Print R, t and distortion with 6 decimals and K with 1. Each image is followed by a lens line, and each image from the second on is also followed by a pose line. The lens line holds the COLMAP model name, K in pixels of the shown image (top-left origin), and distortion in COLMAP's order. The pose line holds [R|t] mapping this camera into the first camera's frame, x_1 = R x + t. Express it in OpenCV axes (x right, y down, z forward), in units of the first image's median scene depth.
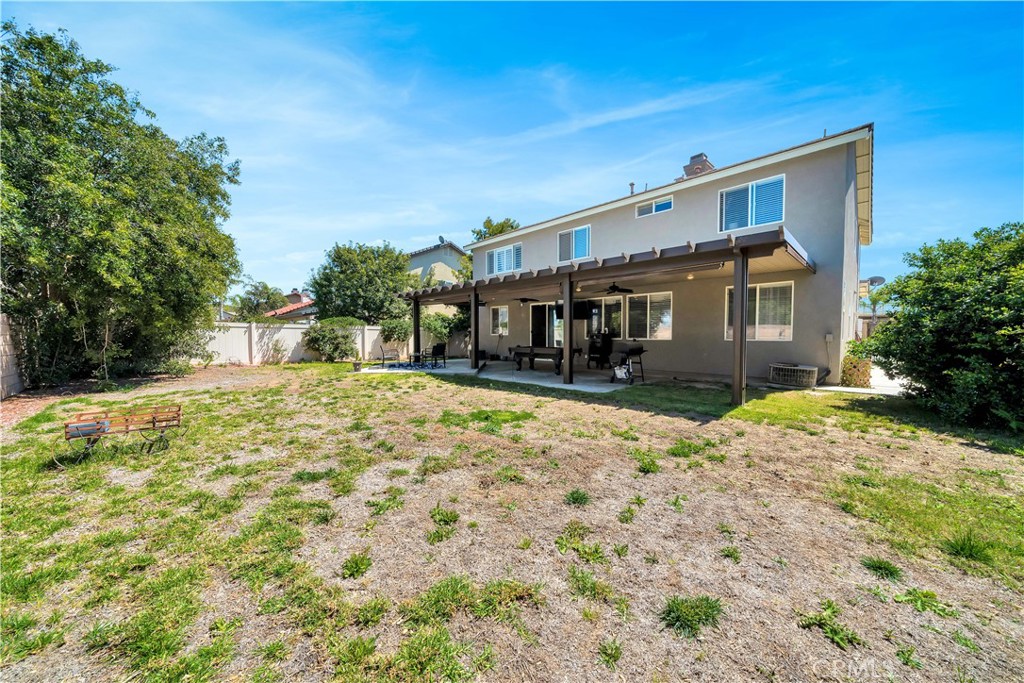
lens RADIAL K [[353.5, 0, 503.0], [0, 353.5, 337.1], [0, 0, 1]] dist [-0.006996, -0.000050]
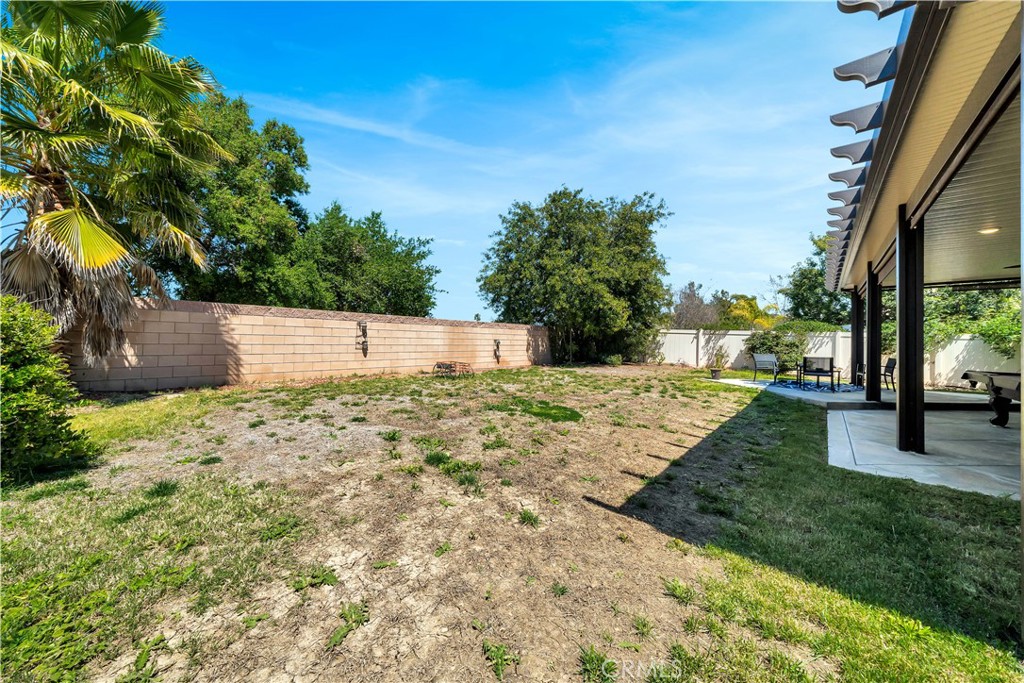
lens RADIAL K [[353.5, 0, 503.0], [0, 353.5, 337.1], [0, 0, 1]] dist [-0.006996, -0.000050]
pose [[0.092075, 0.002989, -0.995748, 0.355283], [-0.034597, 0.999401, -0.000199, 0.005044], [0.995151, 0.034468, 0.092123, 0.276149]]
